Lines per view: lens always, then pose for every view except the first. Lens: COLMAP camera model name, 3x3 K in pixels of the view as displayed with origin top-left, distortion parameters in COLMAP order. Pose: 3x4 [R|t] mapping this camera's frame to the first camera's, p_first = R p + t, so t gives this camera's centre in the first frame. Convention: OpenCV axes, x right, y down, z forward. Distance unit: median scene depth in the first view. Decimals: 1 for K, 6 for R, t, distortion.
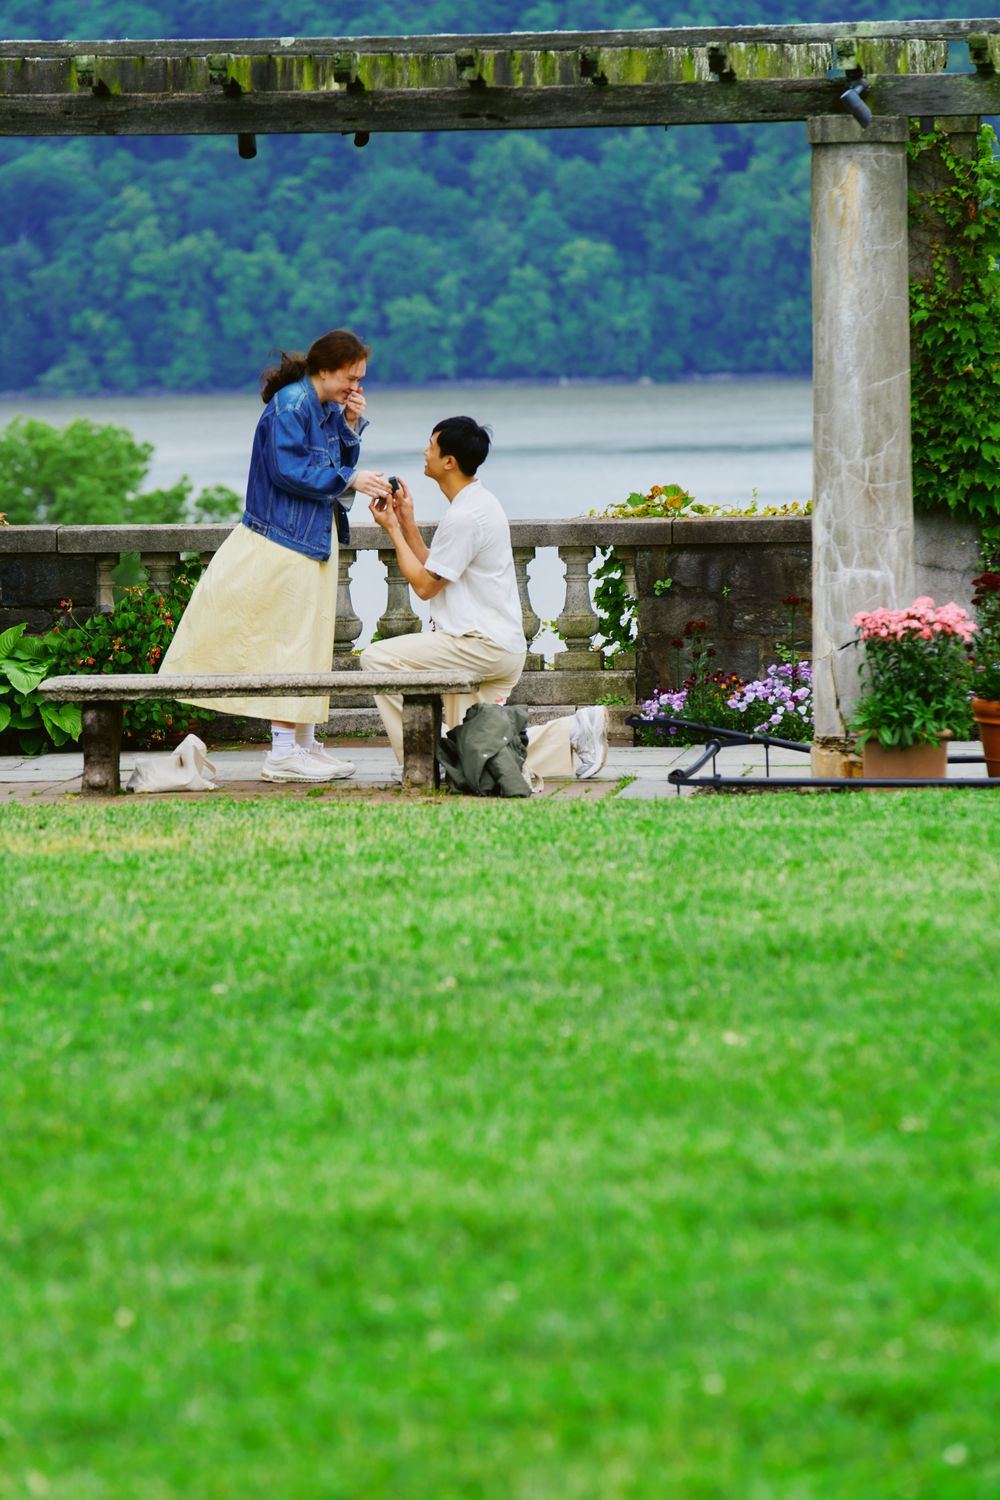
lens RADIAL K [[8339.4, 0, 489.0], [0, 8339.4, 750.3], [0, 0, 1]] dist [0.926035, 0.000000]
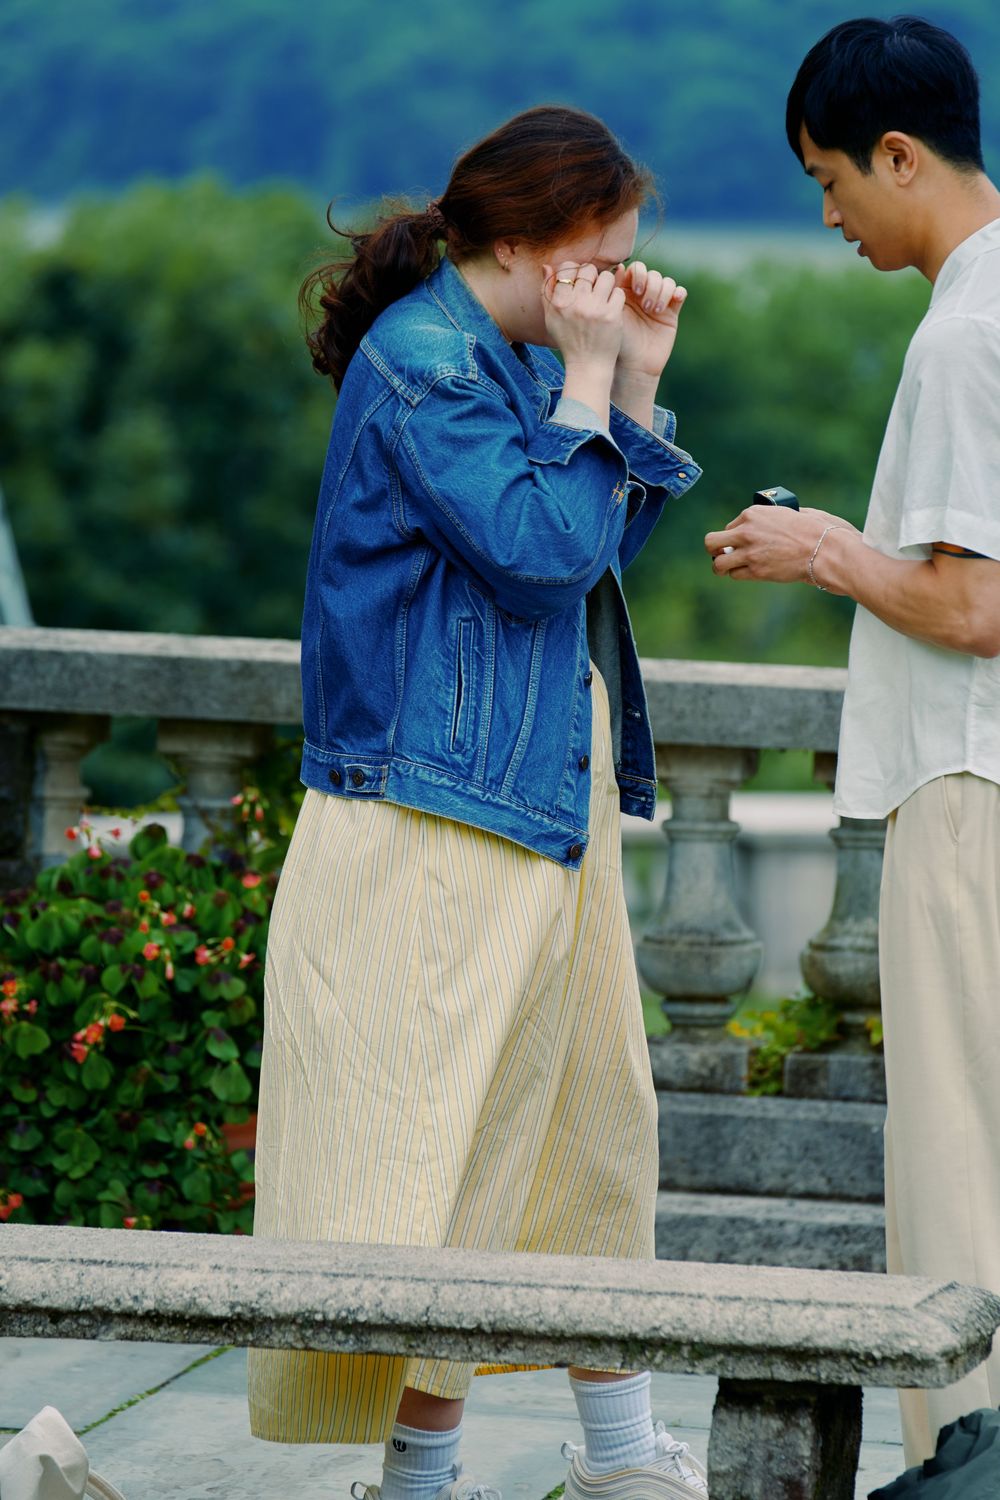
lens RADIAL K [[8339.4, 0, 506.3], [0, 8339.4, 747.8], [0, 0, 1]] dist [0.926035, 0.000000]
pose [[0.992945, 0.063558, -0.100107, 0.009537], [-0.061656, 0.997855, 0.021976, -0.031898], [0.101289, -0.015649, 0.994734, 0.659816]]
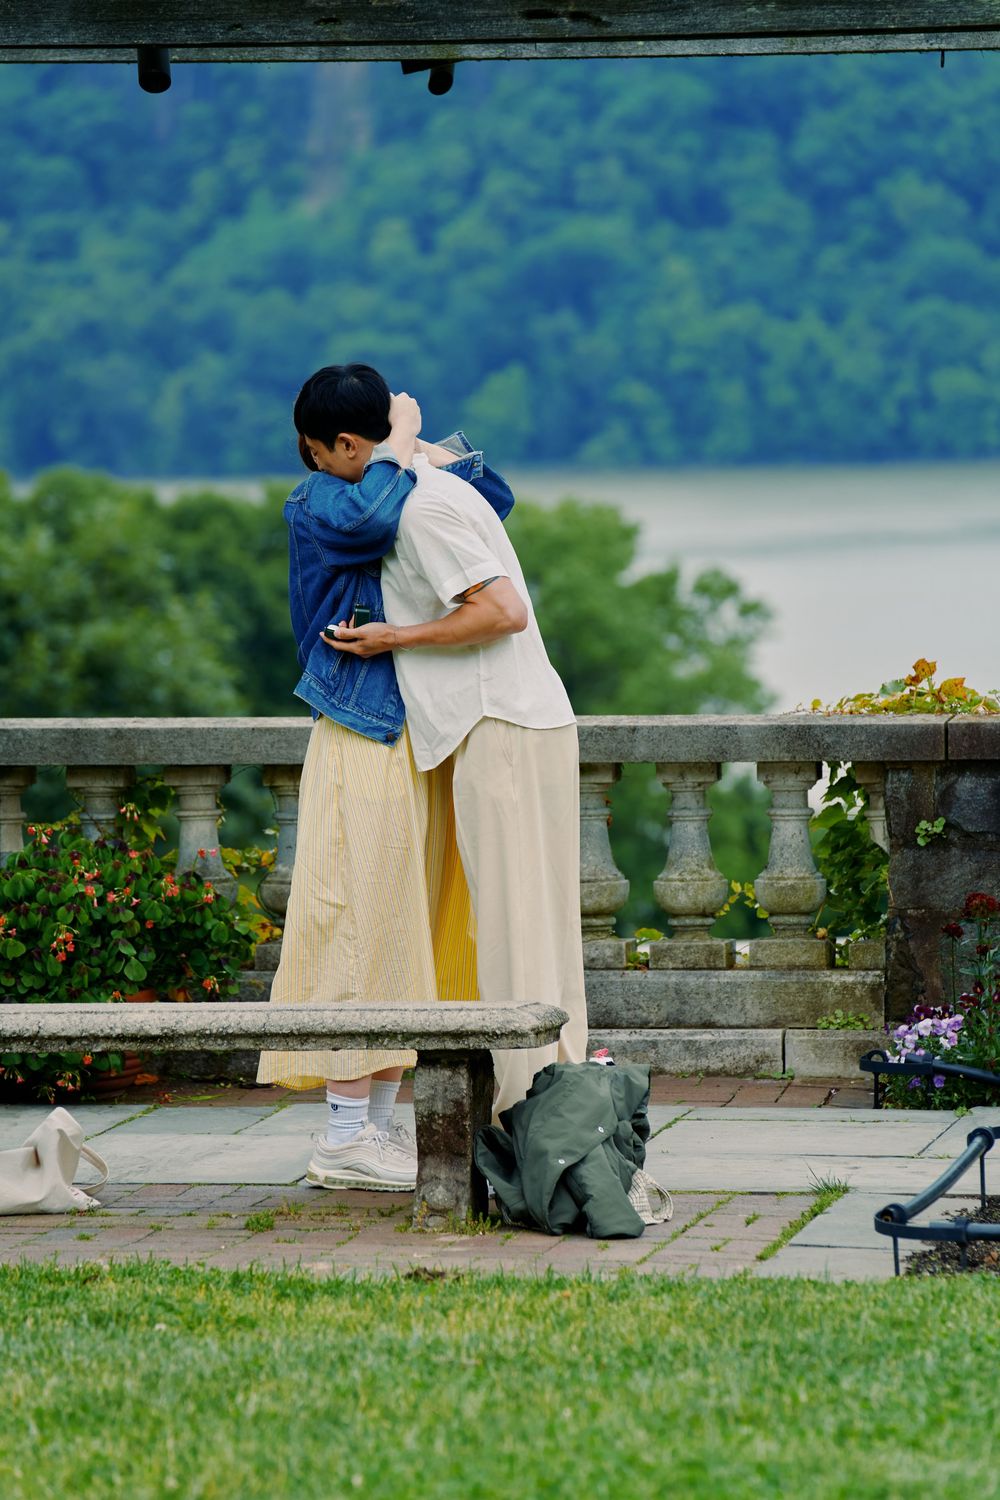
lens RADIAL K [[8339.4, 0, 561.5], [0, 8339.4, 724.2], [0, 0, 1]] dist [0.926035, 0.000000]
pose [[0.998315, 0.007464, -0.057546, 0.029232], [-0.008139, 0.999901, -0.011514, -0.020504], [0.057455, 0.011963, 0.998276, 0.411044]]
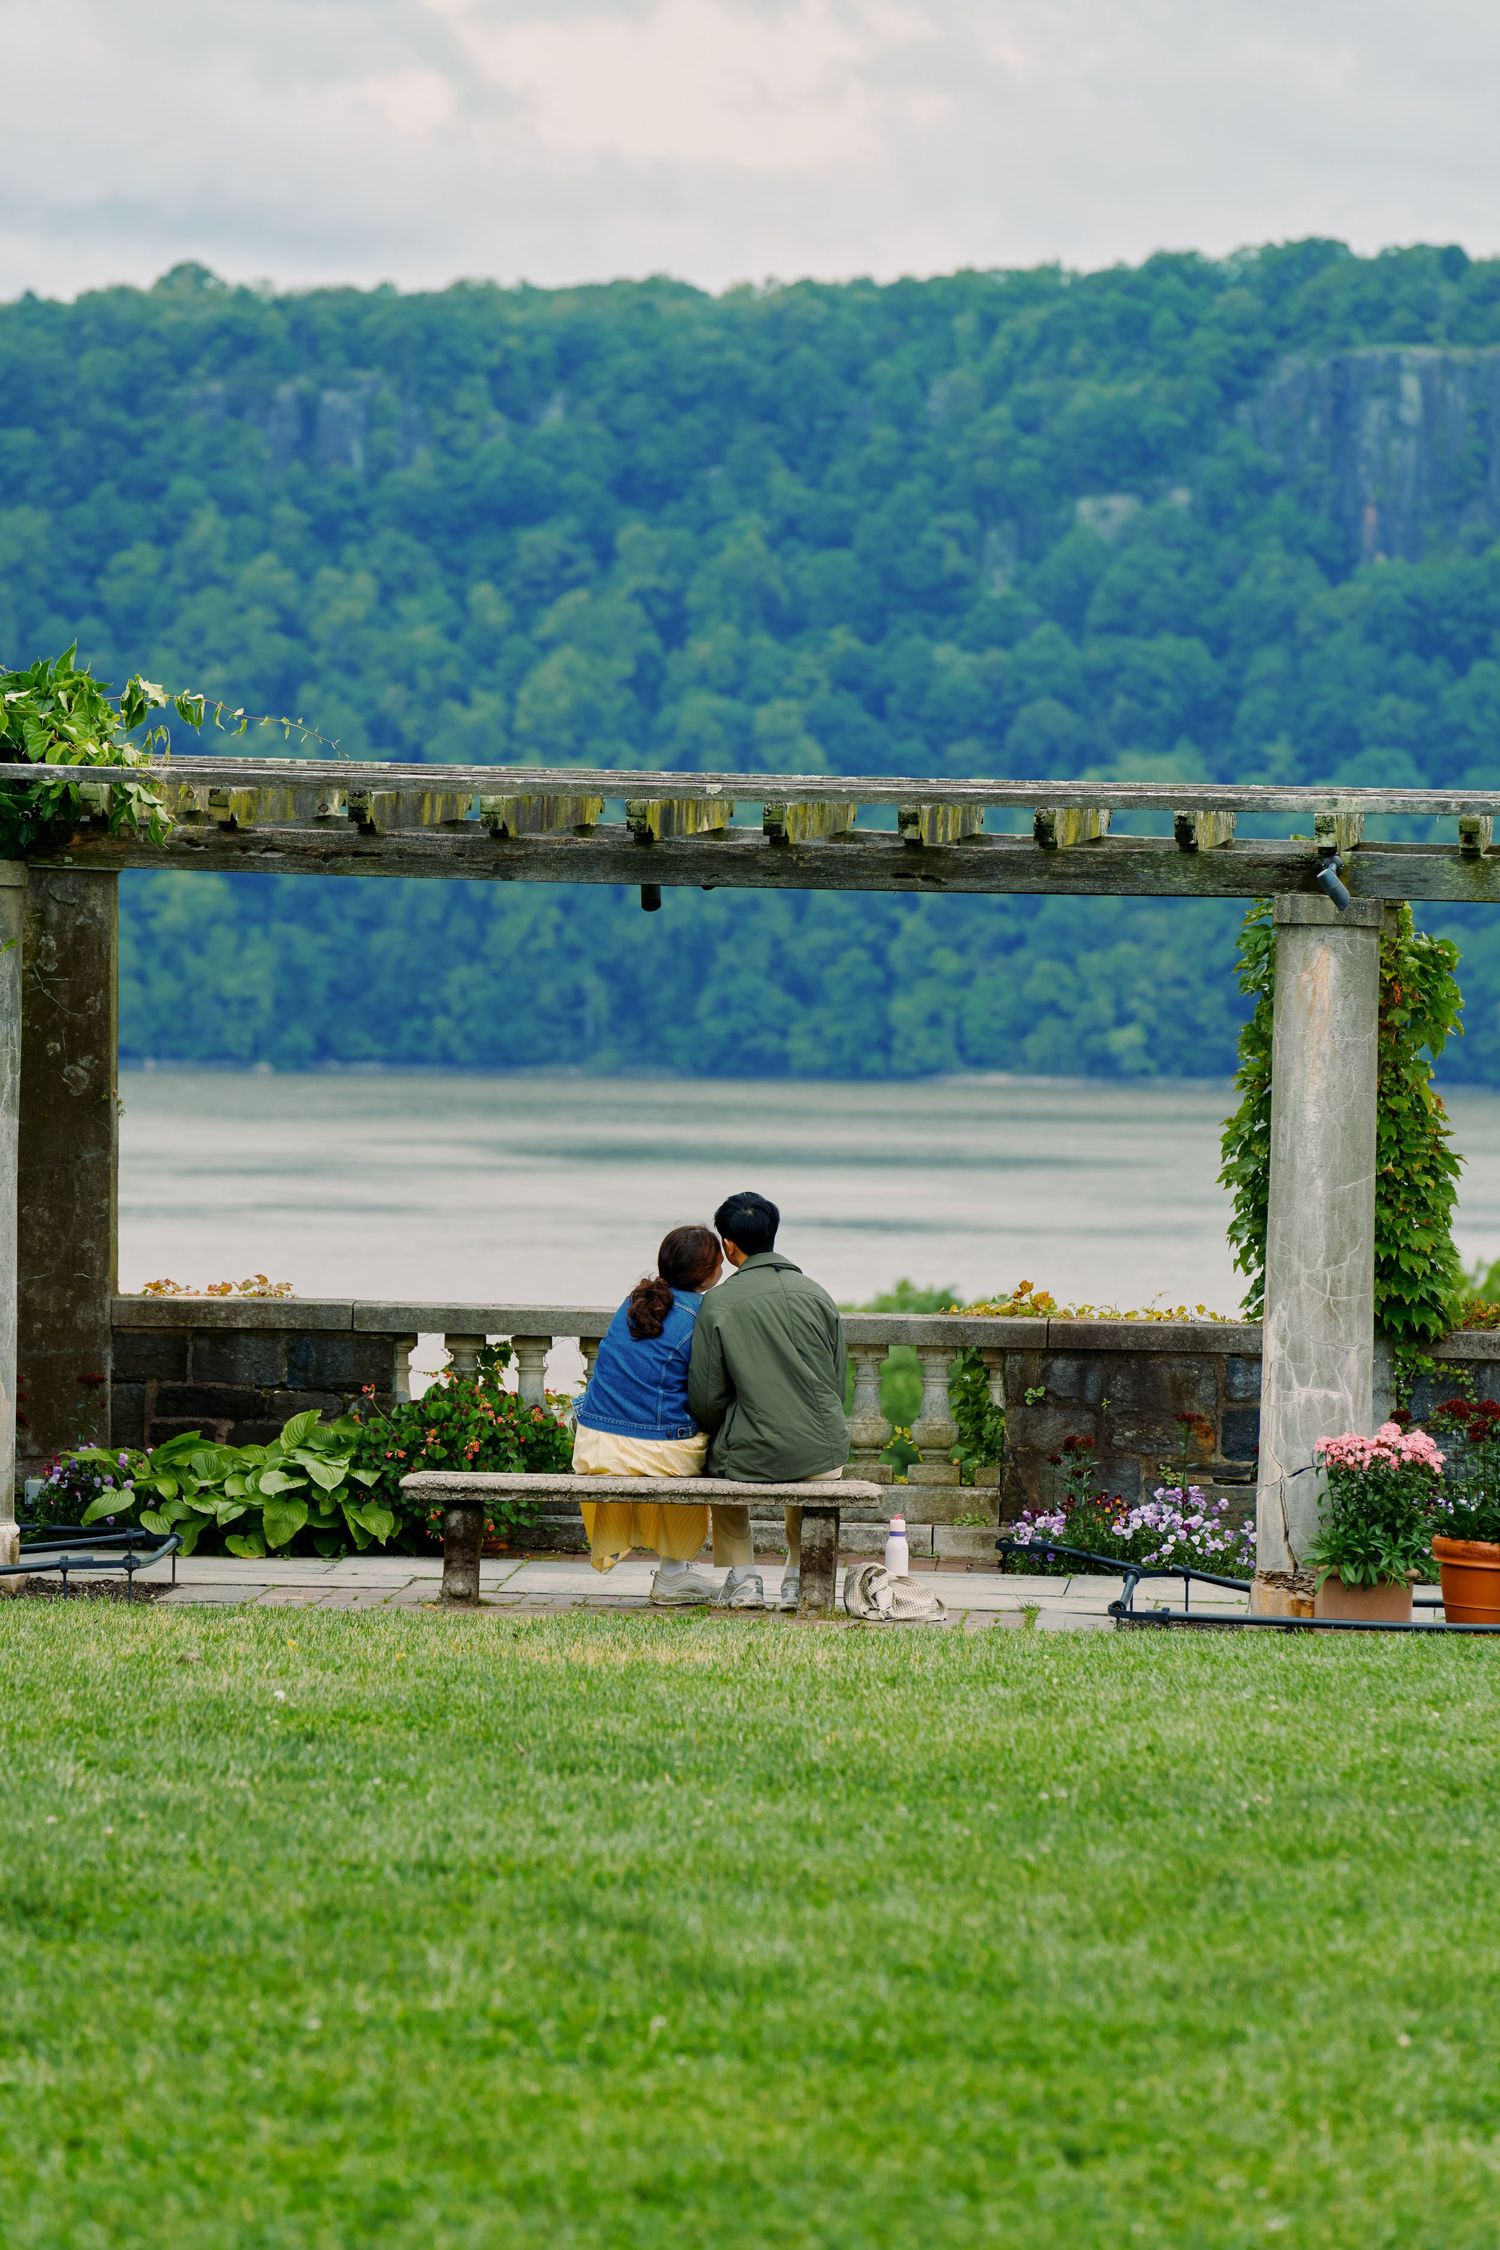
lens RADIAL K [[11660.5, 0, 700.4], [0, 11660.5, 1134.3], [0, 0, 1]] dist [0.252111, 0.000000]
pose [[0.997351, 0.040796, 0.060228, -0.092353], [-0.038453, 0.998476, -0.039574, 0.003242], [-0.061750, 0.037153, 0.997400, -0.244631]]
